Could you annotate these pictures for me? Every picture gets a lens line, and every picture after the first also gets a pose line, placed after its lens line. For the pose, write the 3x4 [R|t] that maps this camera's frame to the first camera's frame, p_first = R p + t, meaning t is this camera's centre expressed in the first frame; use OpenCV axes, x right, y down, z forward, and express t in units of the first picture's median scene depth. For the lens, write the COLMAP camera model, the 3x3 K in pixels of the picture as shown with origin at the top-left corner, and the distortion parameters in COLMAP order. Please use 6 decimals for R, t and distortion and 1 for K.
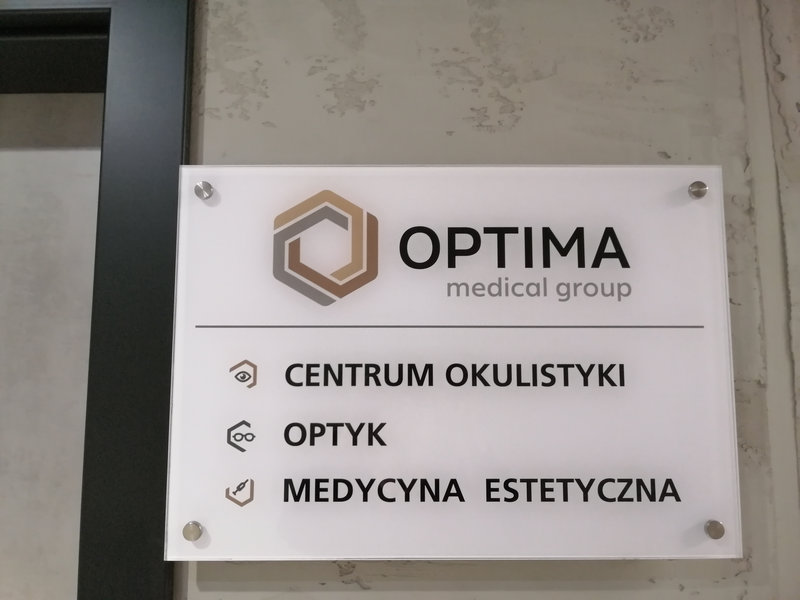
lens RADIAL K [[633.5, 0, 369.0], [0, 633.5, 301.8], [0, 0, 1]] dist [-0.005418, -0.042229]
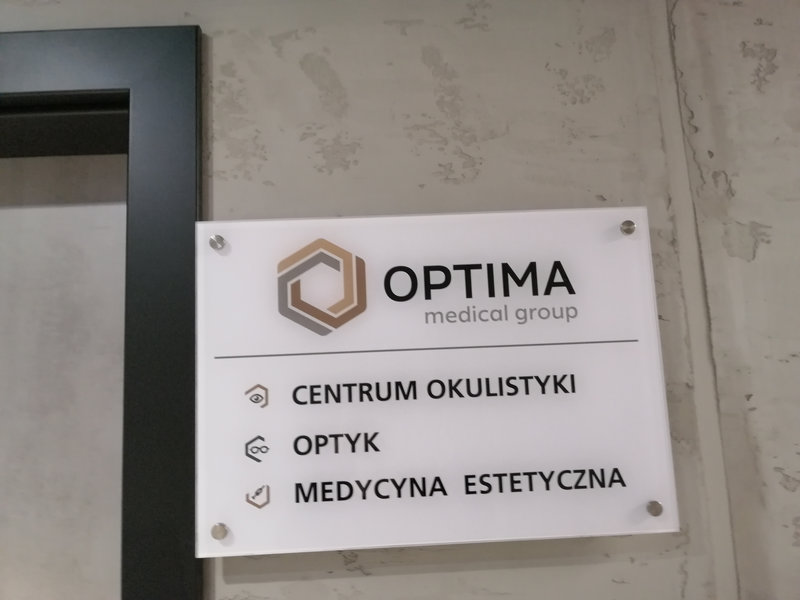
lens RADIAL K [[633.5, 0, 369.0], [0, 633.5, 301.8], [0, 0, 1]] dist [-0.005418, -0.042229]
pose [[0.998678, -0.038834, 0.033675, -0.021563], [0.039942, 0.998661, -0.032888, -0.014762], [-0.032353, 0.034190, 0.998892, -0.192144]]
